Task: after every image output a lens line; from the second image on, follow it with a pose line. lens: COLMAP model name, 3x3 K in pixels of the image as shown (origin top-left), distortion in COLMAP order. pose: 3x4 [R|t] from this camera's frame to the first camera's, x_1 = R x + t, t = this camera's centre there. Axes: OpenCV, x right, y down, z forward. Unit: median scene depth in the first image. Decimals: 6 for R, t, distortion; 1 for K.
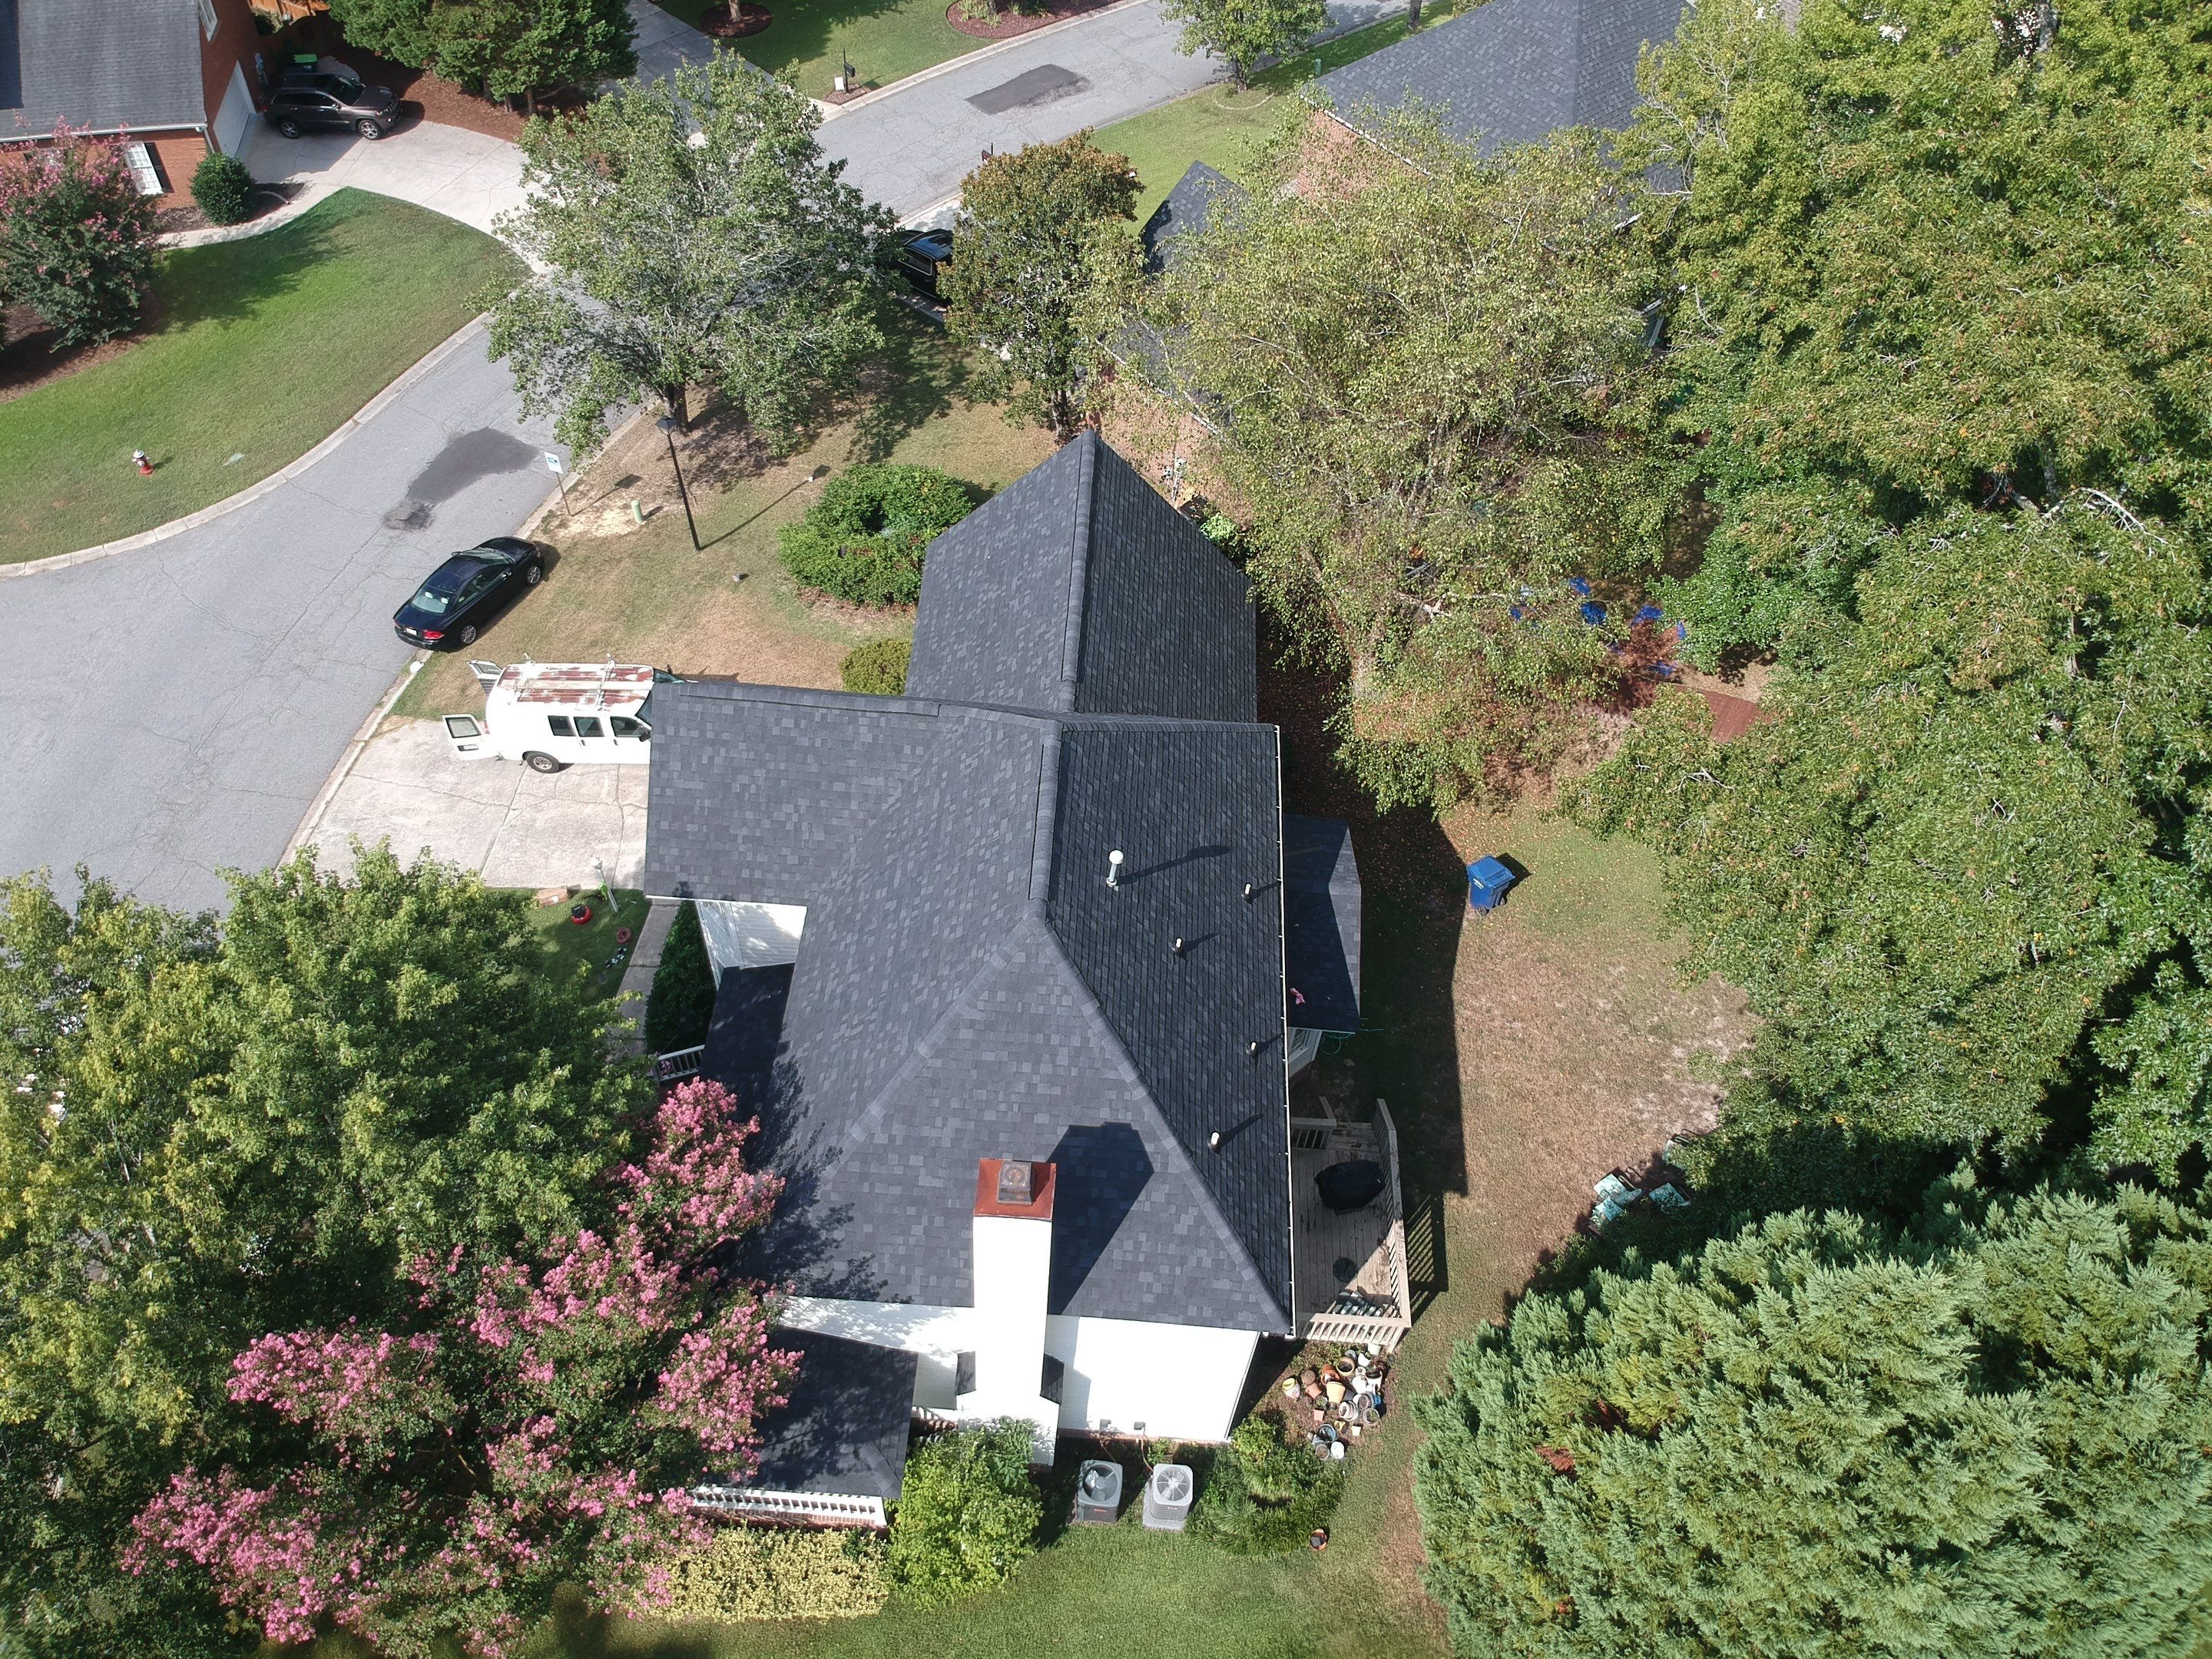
lens RADIAL K [[1616.1, 0, 1095.8], [0, 1616.1, 820.6], [0, 0, 1]] dist [0.065927, -0.139822]
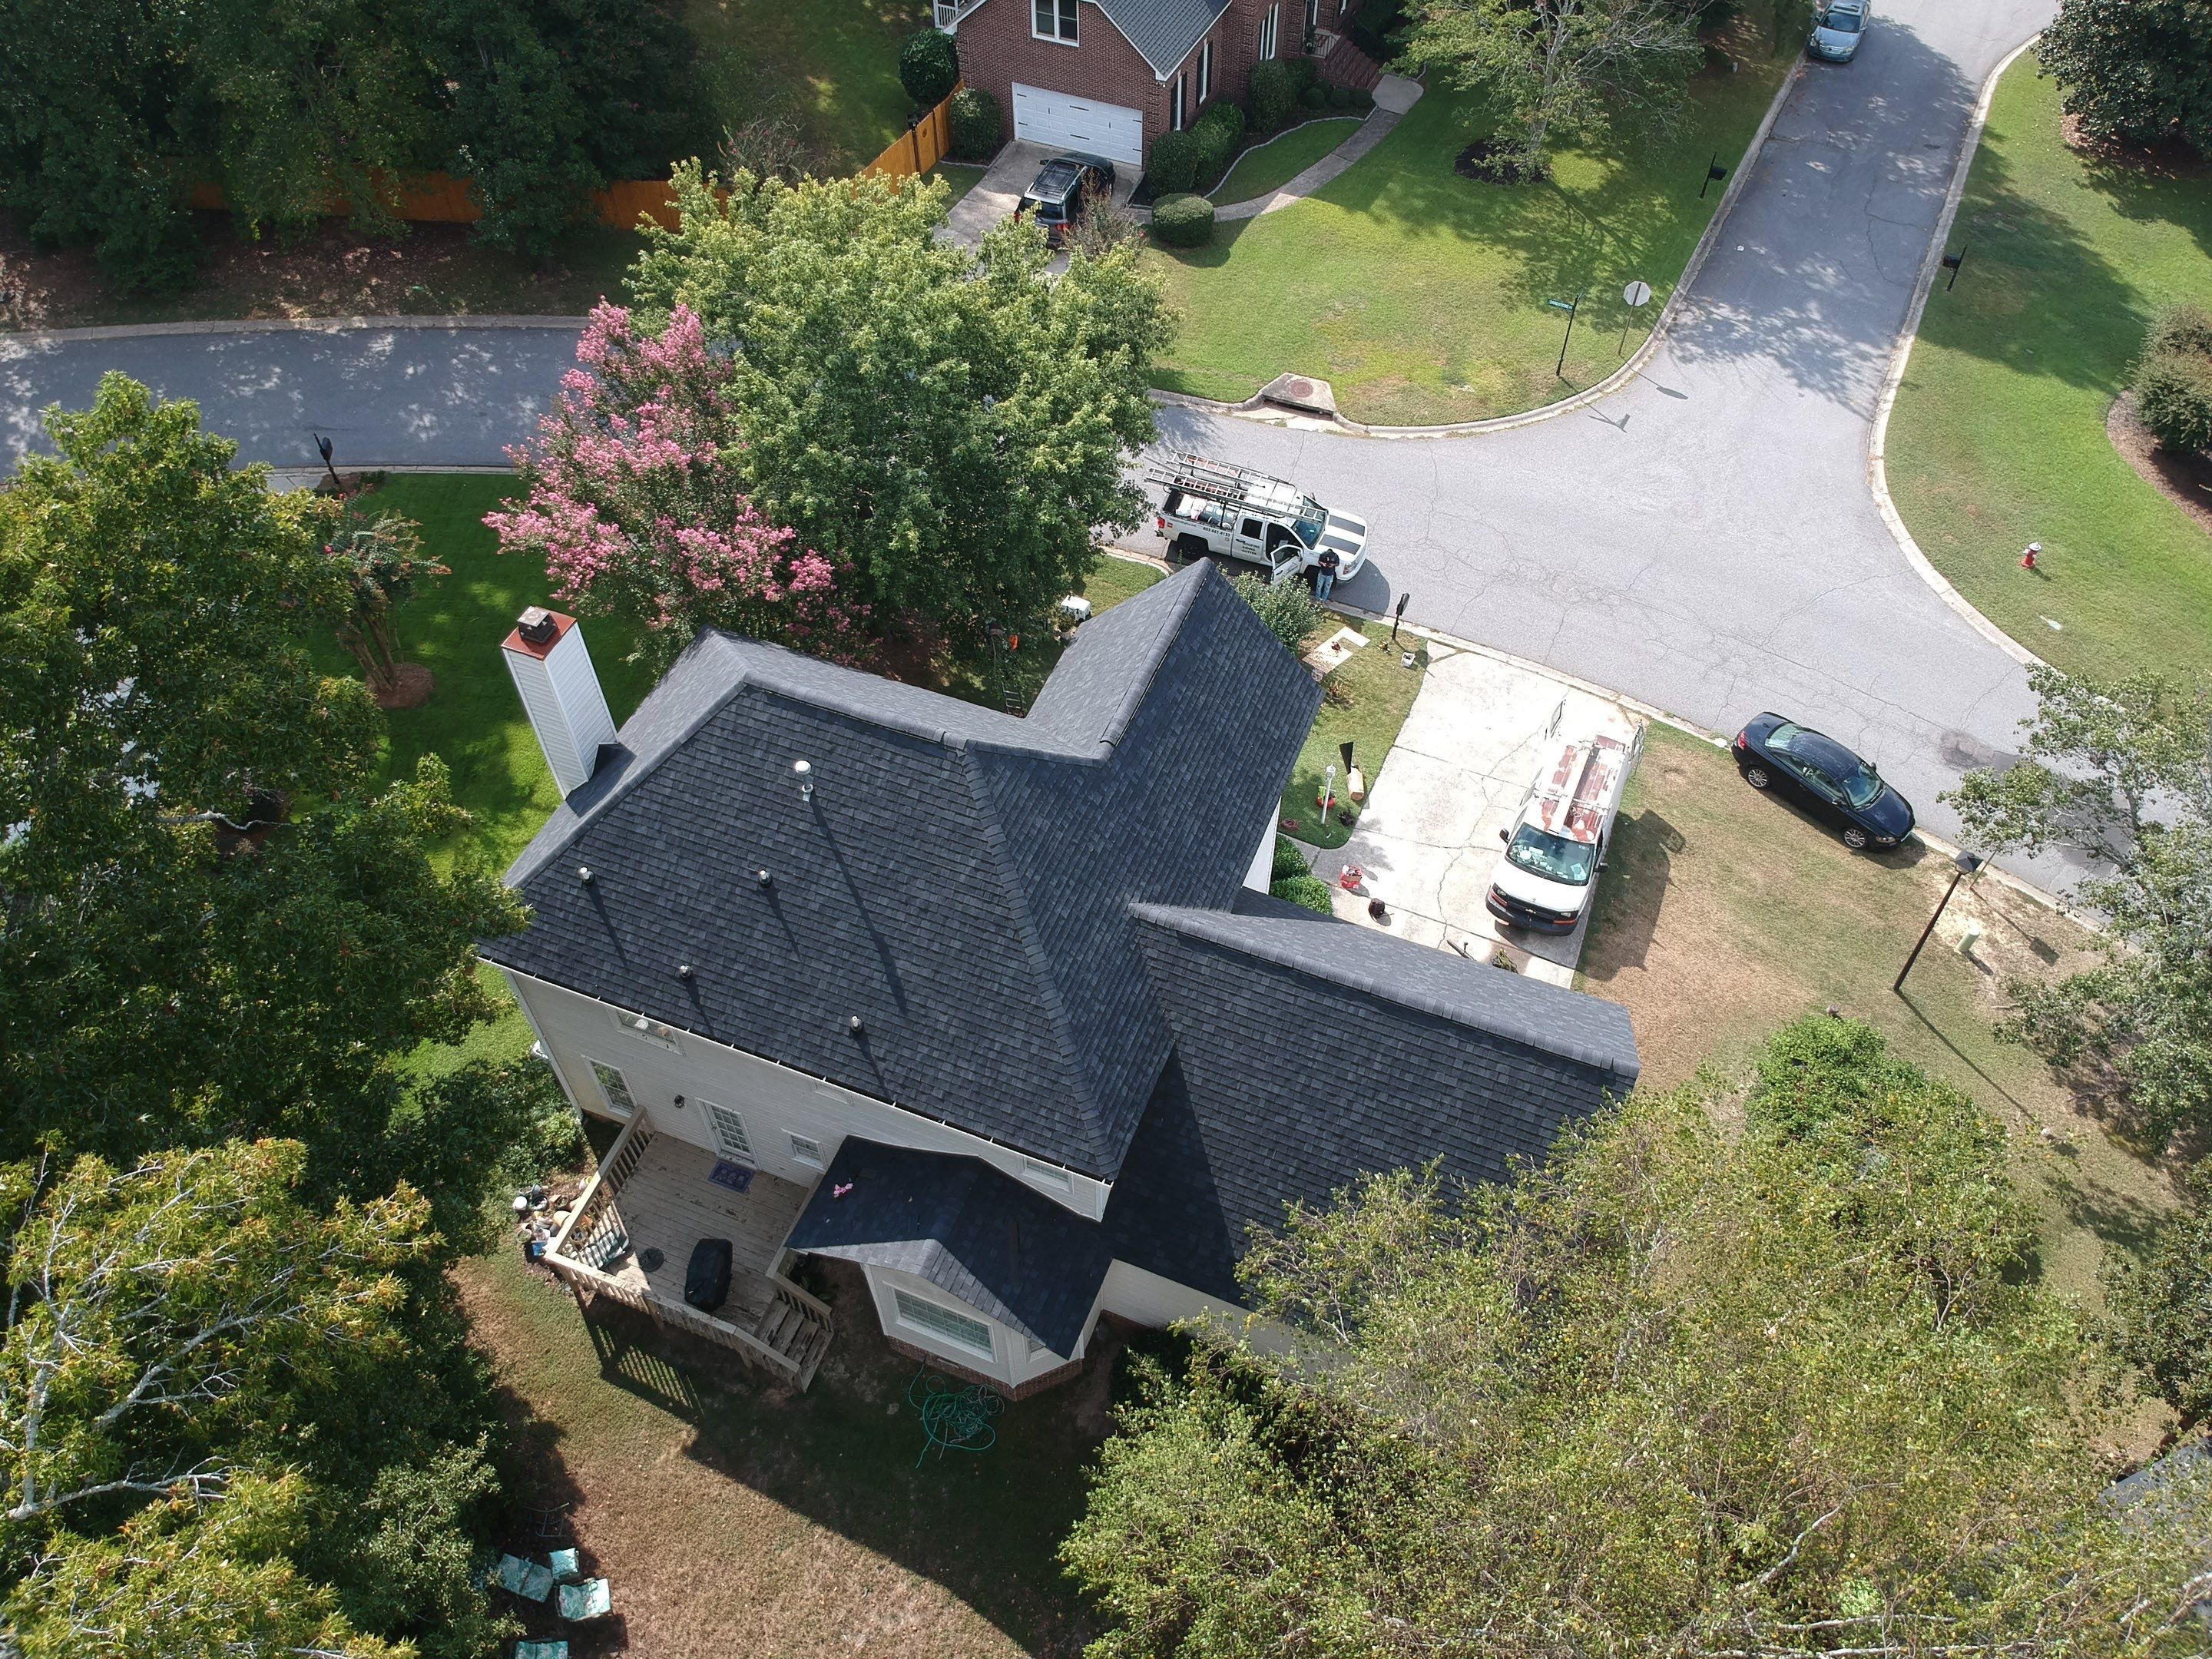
lens RADIAL K [[1610.9, 0, 1099.7], [0, 1610.9, 833.8], [0, 0, 1]] dist [0.088318, -0.174198]
pose [[-0.322871, 0.713842, -0.621437, 0.430369], [-0.747056, 0.210915, 0.630415, -0.523760], [0.581087, 0.667791, 0.465181, 0.461102]]
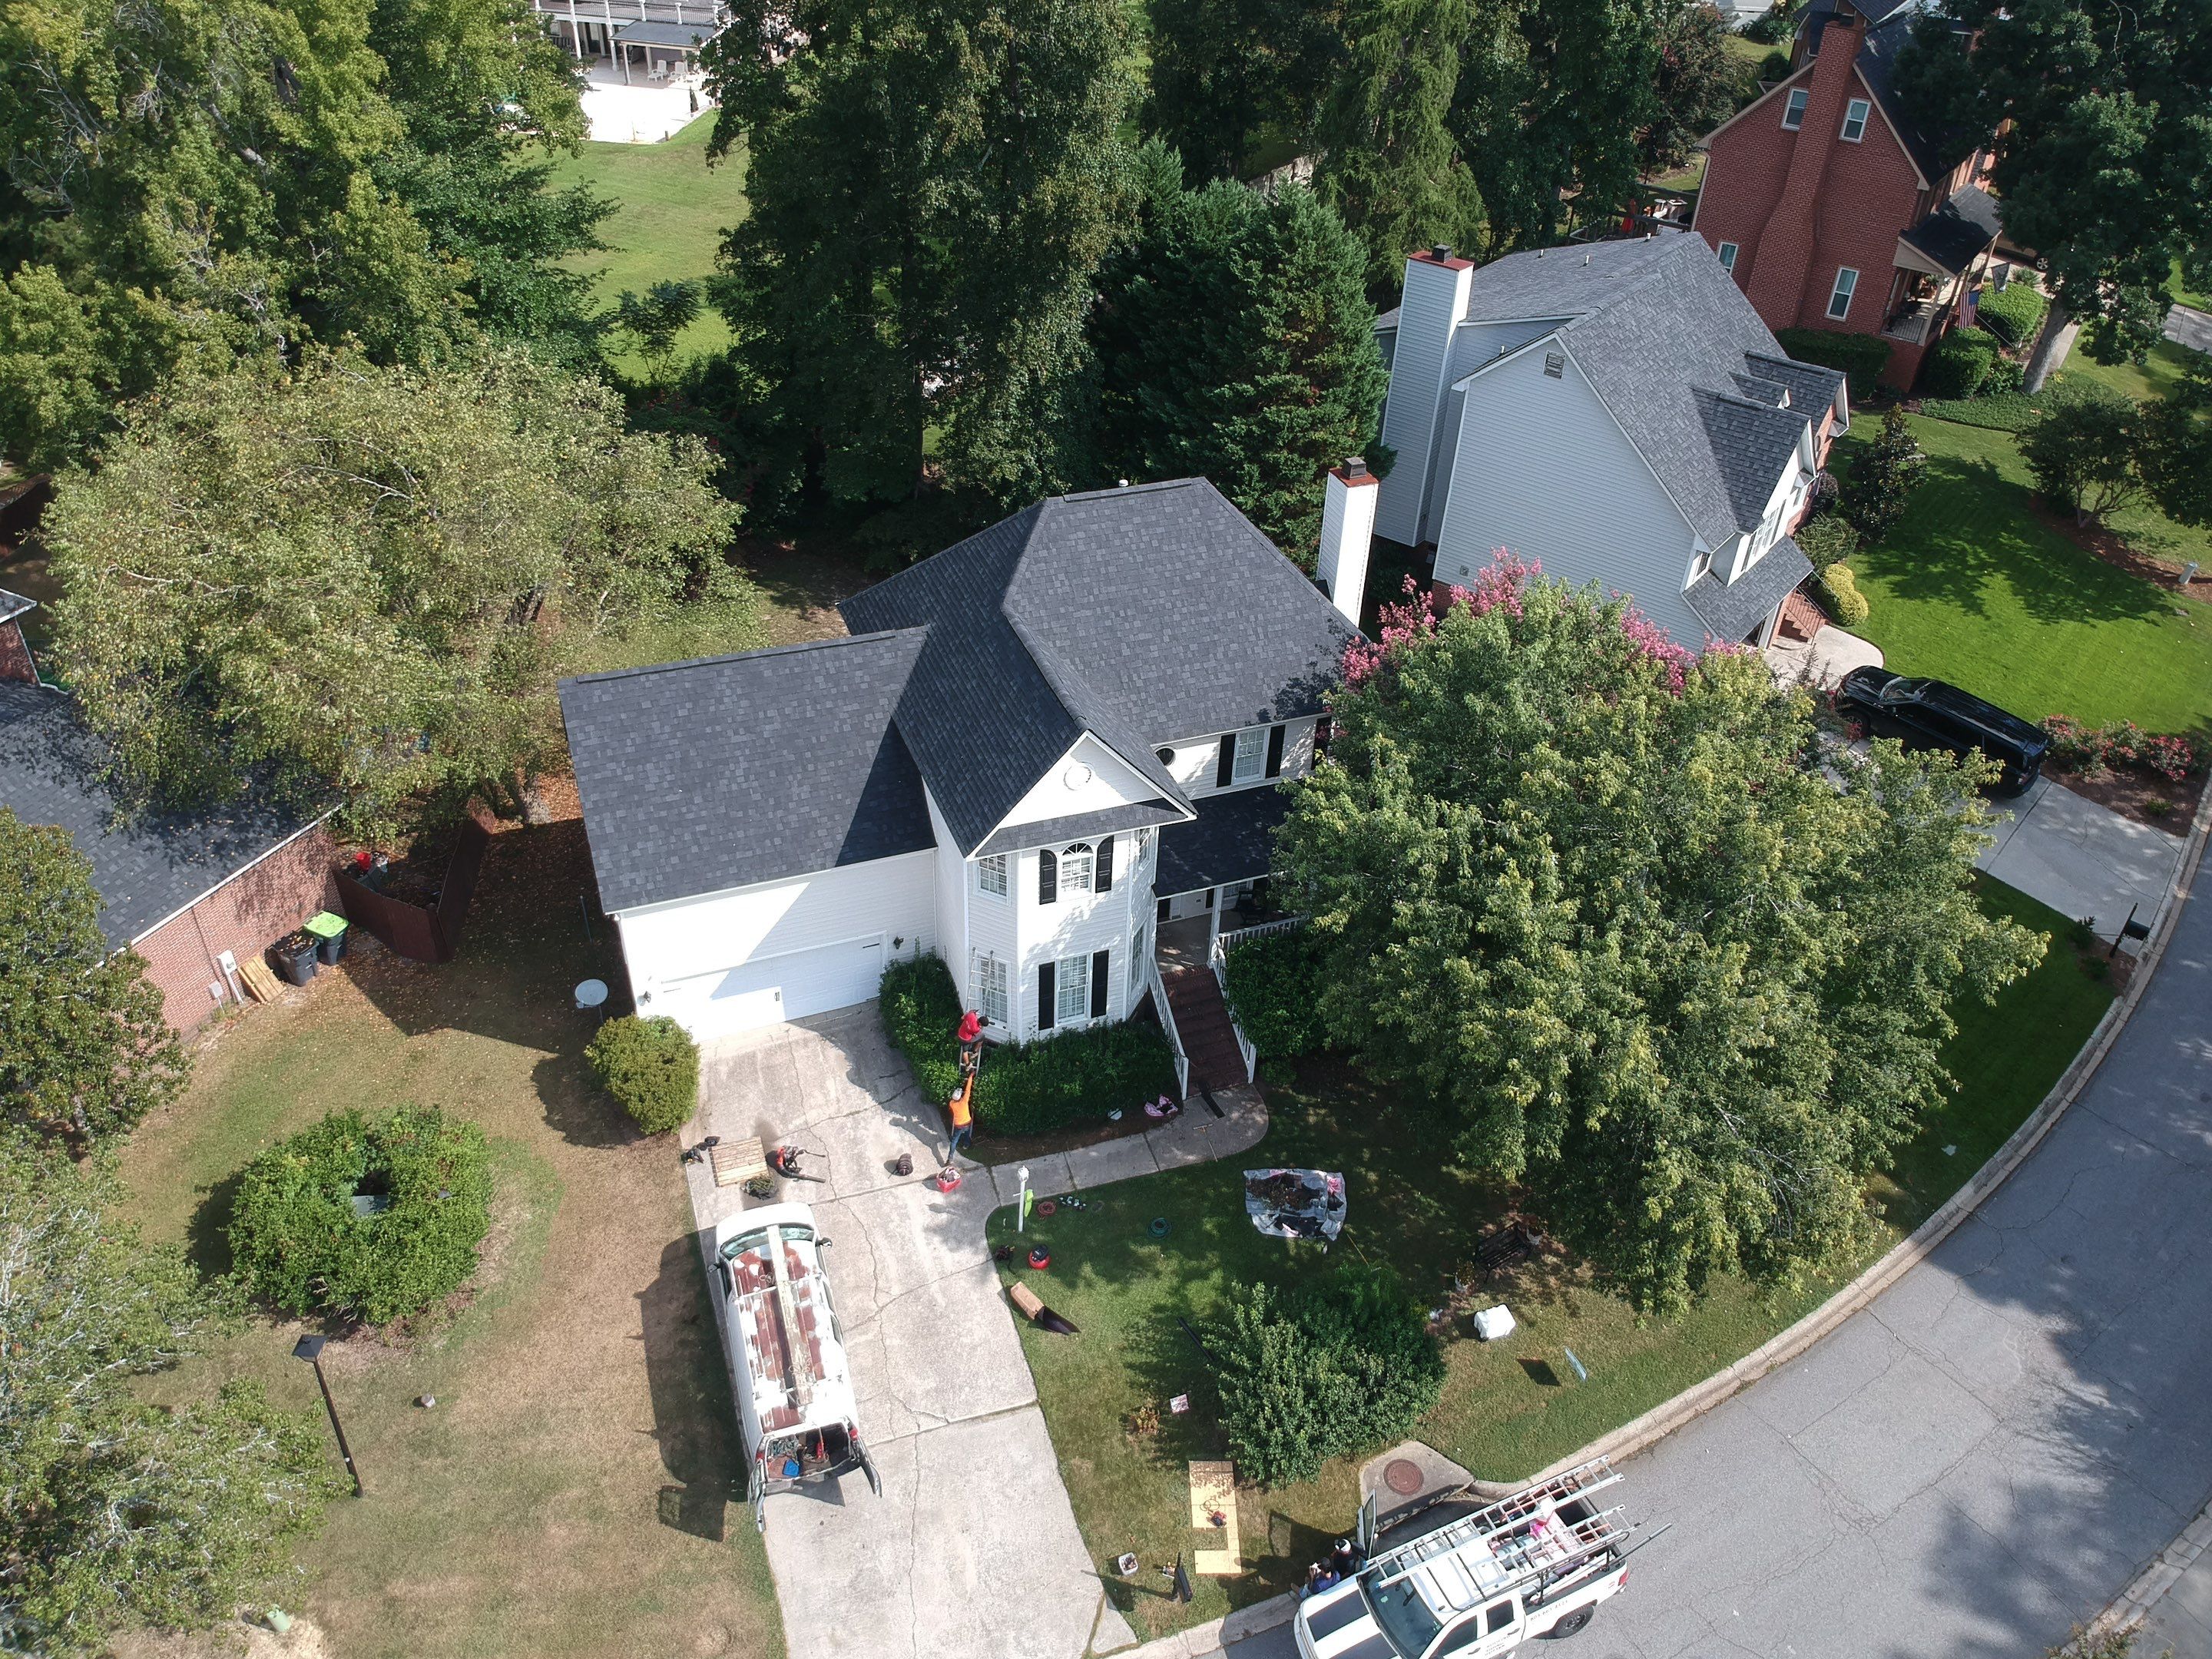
lens RADIAL K [[1610.9, 0, 1099.7], [0, 1610.9, 833.8], [0, 0, 1]] dist [0.088318, -0.174198]
pose [[-0.402850, -0.590006, 0.699718, -0.879855], [0.684024, 0.313877, 0.658477, -0.630924], [-0.608131, 0.743891, 0.277133, 0.580959]]
